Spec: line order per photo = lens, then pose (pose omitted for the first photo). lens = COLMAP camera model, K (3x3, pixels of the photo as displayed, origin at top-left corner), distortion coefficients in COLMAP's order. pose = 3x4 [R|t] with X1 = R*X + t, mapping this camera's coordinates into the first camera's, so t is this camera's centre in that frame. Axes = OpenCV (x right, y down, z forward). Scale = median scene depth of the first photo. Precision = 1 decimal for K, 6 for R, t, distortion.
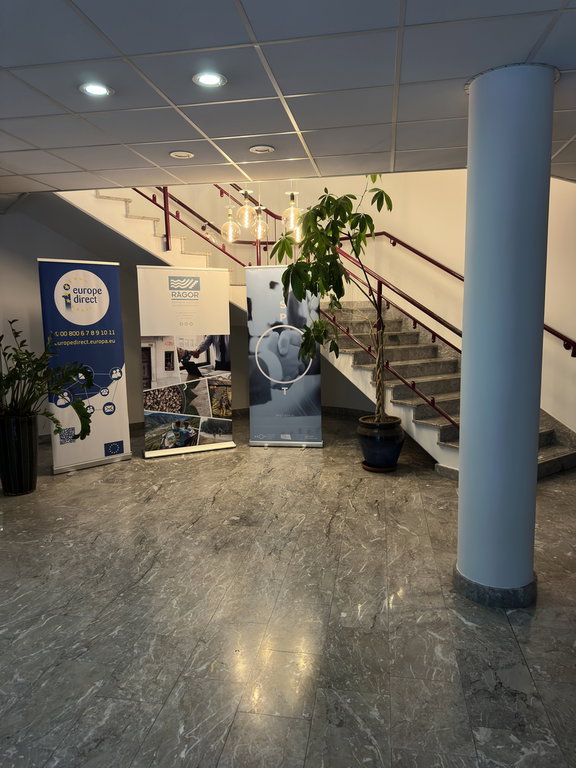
lens RADIAL K [[534.3, 0, 288.2], [0, 534.3, 380.6], [0, 0, 1]] dist [0.056028, -0.034873]
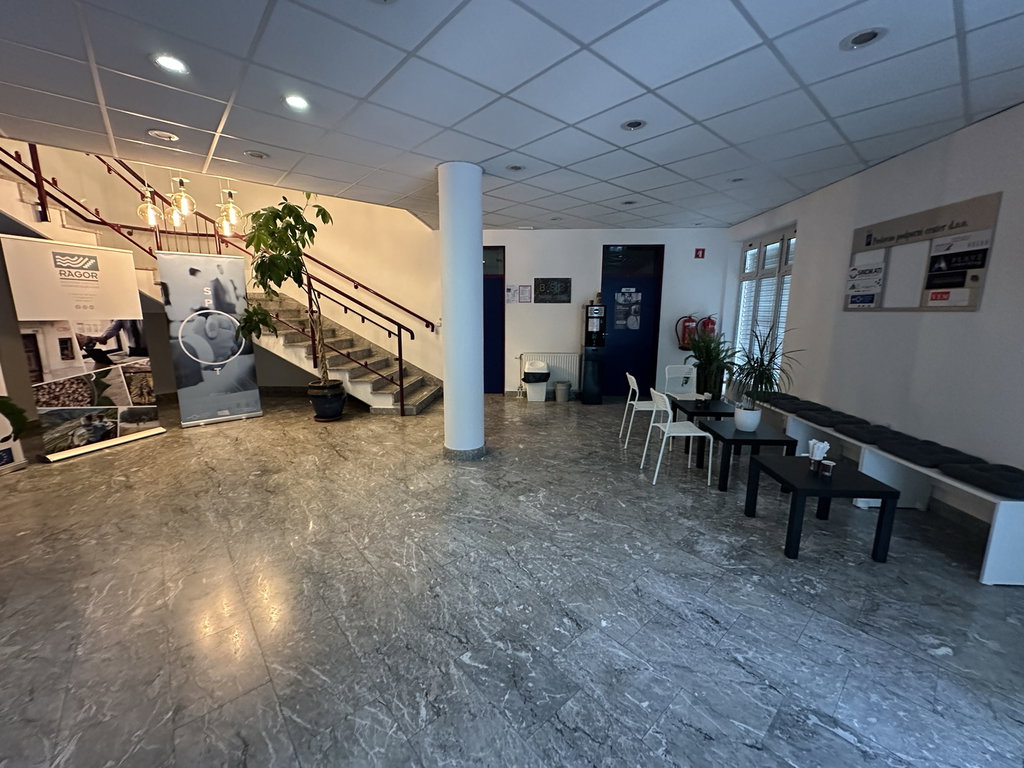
lens RADIAL K [[407.7, 0, 507.1], [0, 407.7, 381.3], [0, 0, 1]] dist [-0.004077, -0.000319]
pose [[0.629408, -0.115056, 0.768510, -0.284925], [0.087039, 0.993193, 0.077409, 0.027680], [-0.772185, 0.018169, 0.635138, 0.014930]]
